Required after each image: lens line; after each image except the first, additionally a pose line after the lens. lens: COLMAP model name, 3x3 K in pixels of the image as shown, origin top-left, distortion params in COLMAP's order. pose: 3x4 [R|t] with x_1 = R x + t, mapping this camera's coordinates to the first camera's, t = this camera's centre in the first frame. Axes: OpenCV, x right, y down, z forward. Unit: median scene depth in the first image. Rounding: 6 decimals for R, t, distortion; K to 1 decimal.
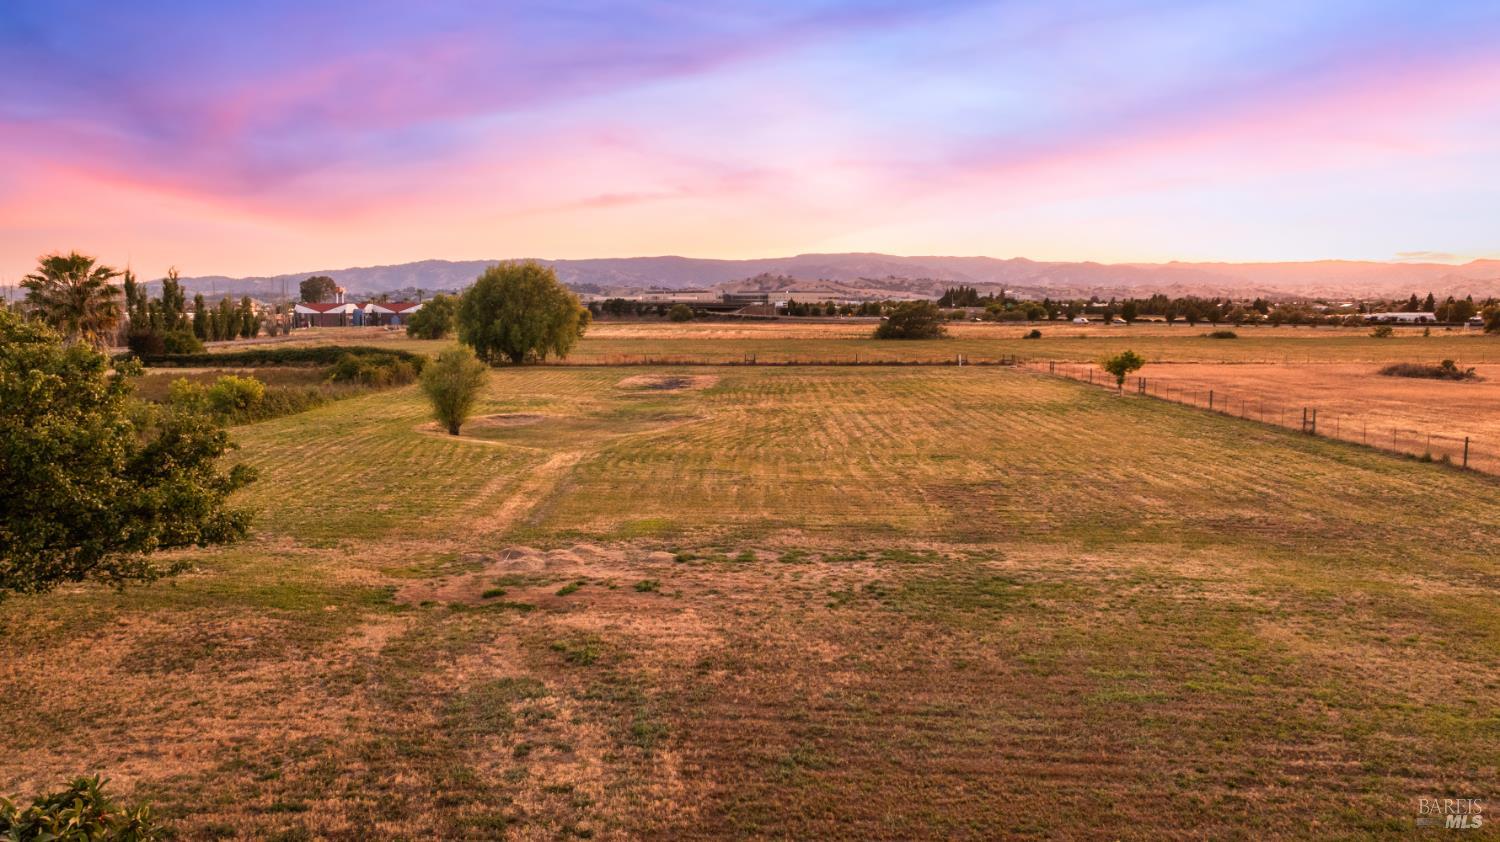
lens RADIAL K [[1082.4, 0, 750.0], [0, 1082.4, 421.0], [0, 0, 1]] dist [-0.007487, 0.009588]
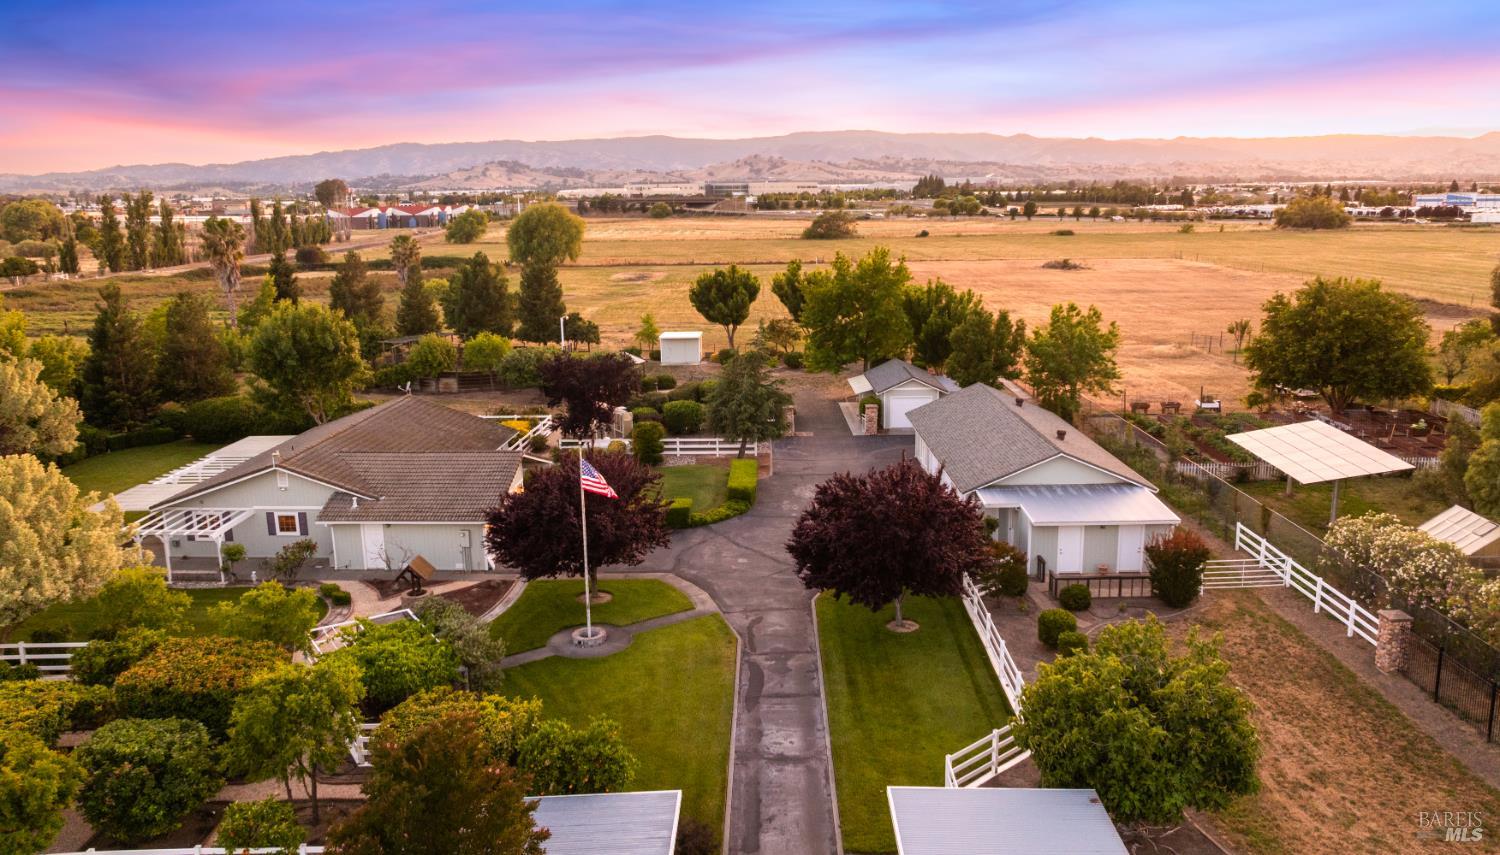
lens RADIAL K [[1121.2, 0, 778.6], [0, 1121.2, 422.5], [0, 0, 1]] dist [-0.011493, -0.002673]
pose [[0.999439, -0.016988, 0.028863, 0.043260], [0.013991, 0.994784, 0.101037, 0.008547], [-0.030429, -0.100576, 0.994464, -0.380157]]
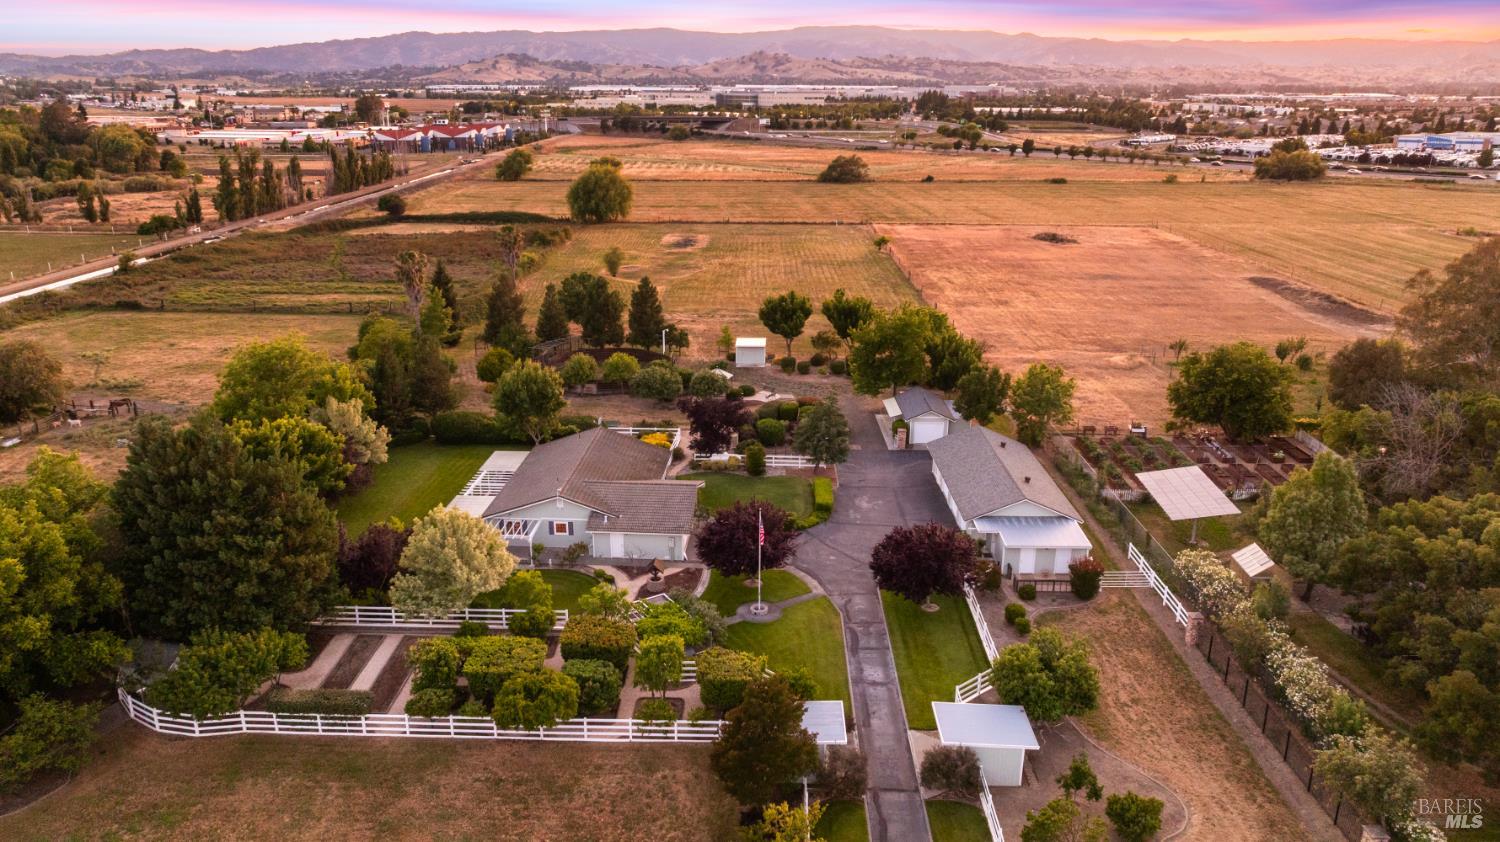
lens RADIAL K [[1082.4, 0, 750.0], [0, 1082.4, 421.0], [0, 0, 1]] dist [-0.007487, 0.009588]
pose [[0.999975, 0.004467, 0.005481, 0.017536], [-0.005460, 0.980350, 0.197189, -0.046625], [-0.004493, -0.197214, 0.980350, -0.485806]]
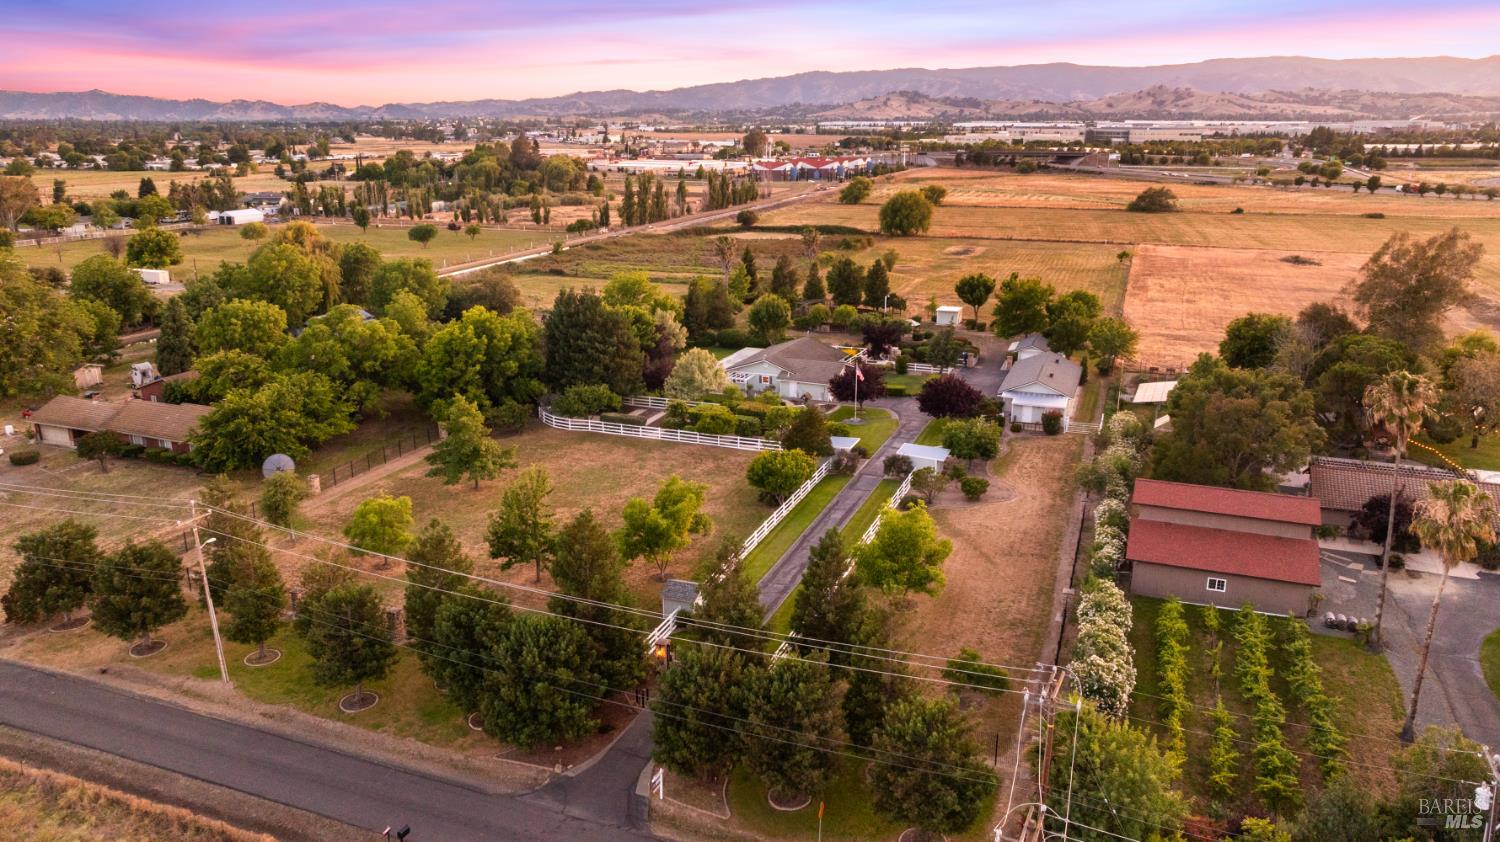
lens RADIAL K [[1083.5, 0, 750.0], [0, 1083.5, 421.0], [0, 0, 1]] dist [-0.010171, 0.002430]
pose [[0.942829, 0.090458, -0.320767, 0.132205], [-0.035236, 0.984123, 0.173957, -0.029469], [0.331409, -0.152709, 0.931047, -0.696709]]
